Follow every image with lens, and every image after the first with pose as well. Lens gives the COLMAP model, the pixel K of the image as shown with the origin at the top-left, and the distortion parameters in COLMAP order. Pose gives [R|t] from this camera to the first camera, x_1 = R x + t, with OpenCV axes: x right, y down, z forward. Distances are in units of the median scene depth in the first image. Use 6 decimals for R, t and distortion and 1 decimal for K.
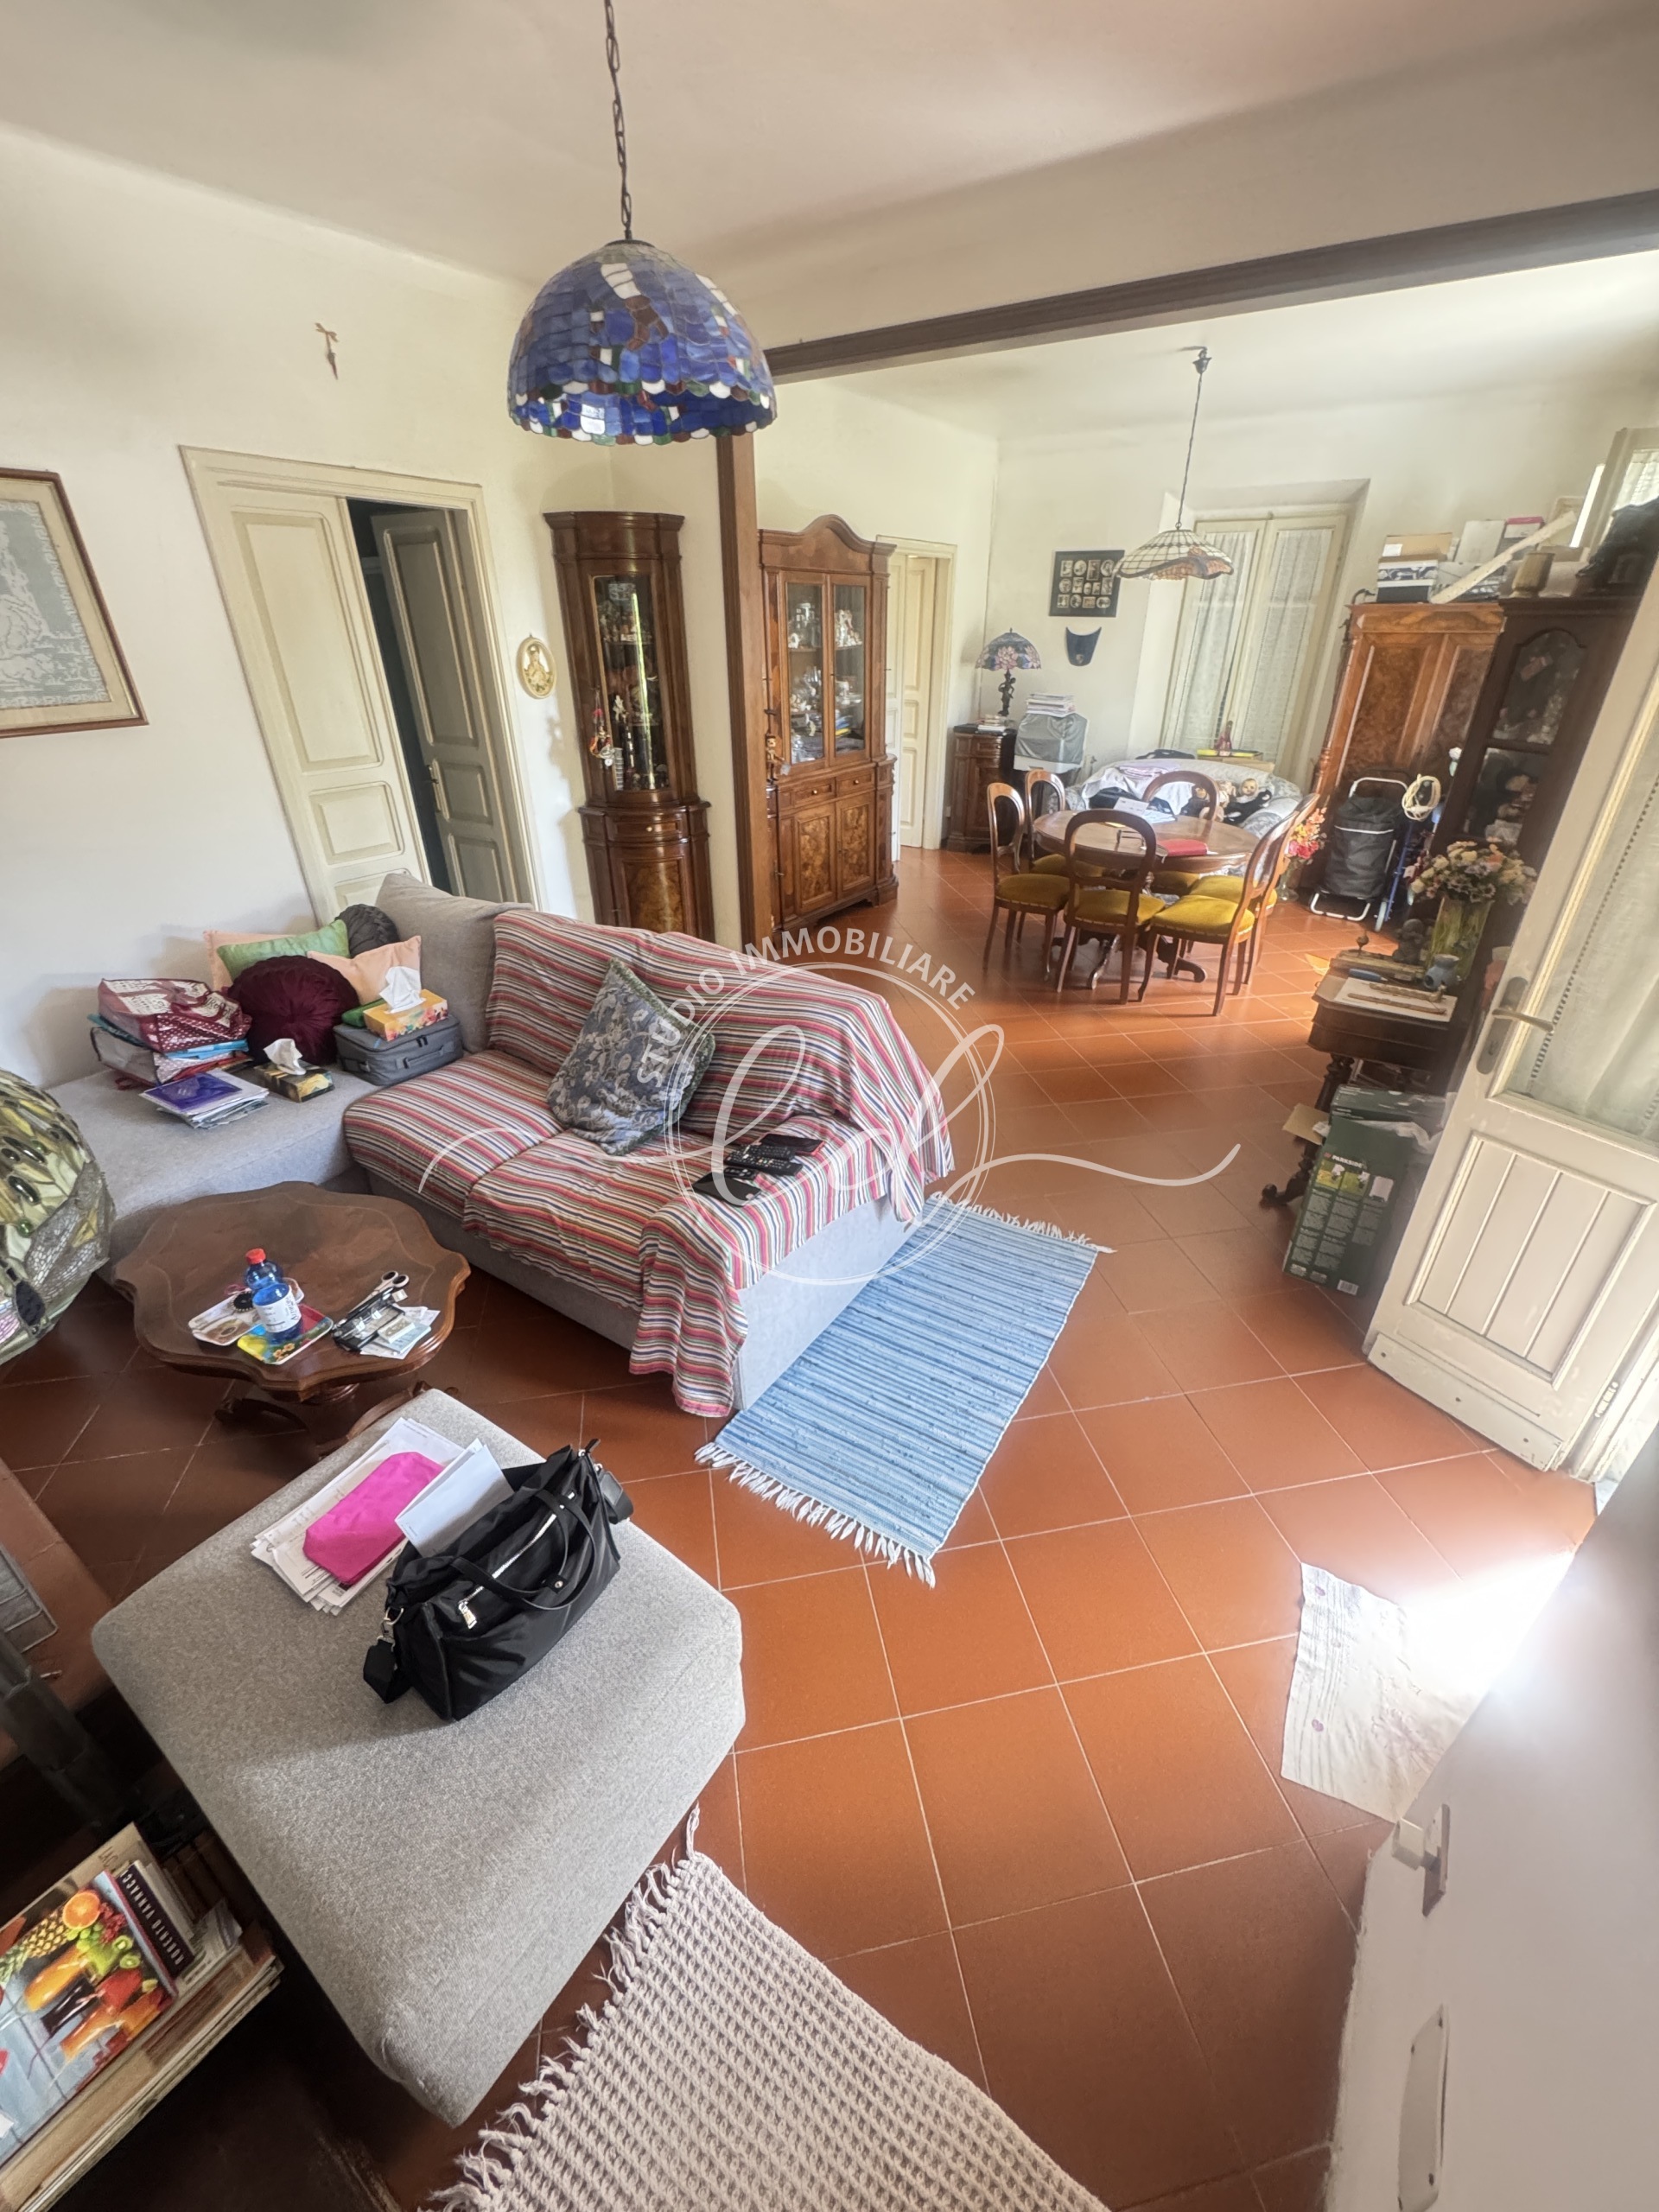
lens RADIAL K [[889.7, 0, 835.3], [0, 889.7, 1101.9], [0, 0, 1]] dist [-0.004732, 0.000998]
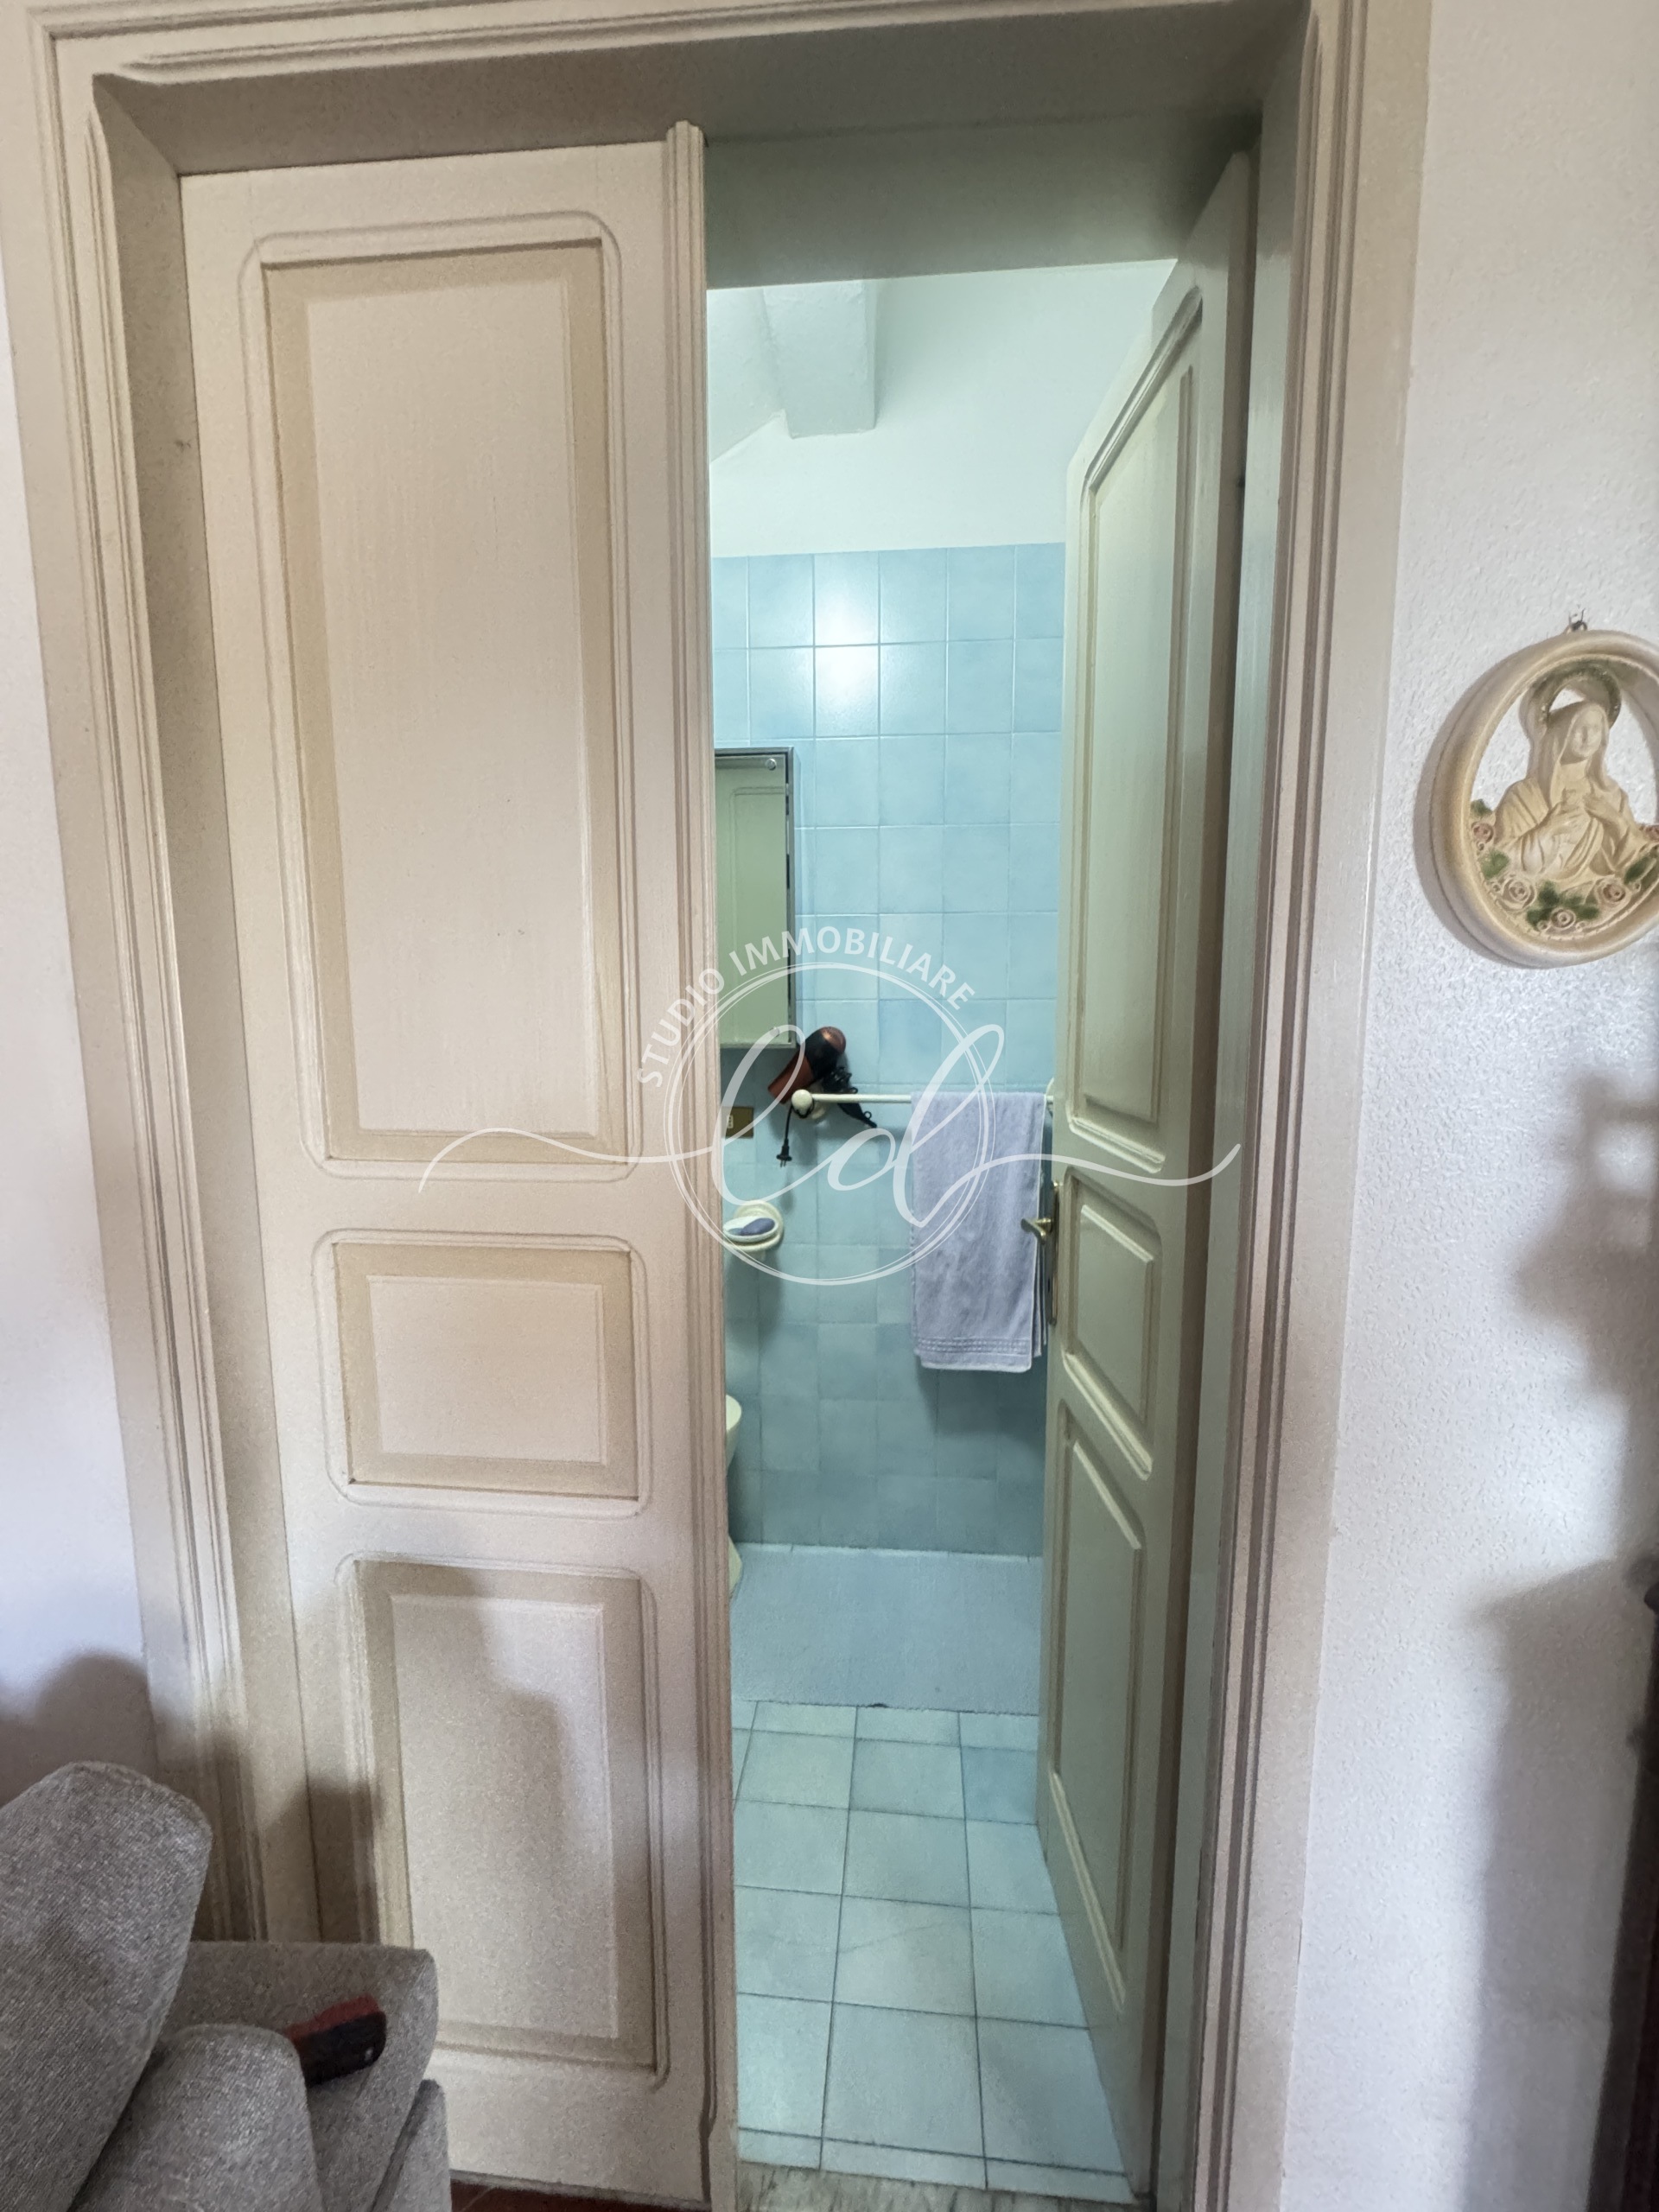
lens RADIAL K [[889.4, 0, 829.5], [0, 889.4, 1106.0], [0, 0, 1]] dist [-0.002412, 0.000438]
pose [[0.481607, 0.107497, -0.869769, -0.373512], [-0.421942, 0.898293, -0.122614, -0.530105], [0.768127, 0.426044, 0.477982, 1.239436]]
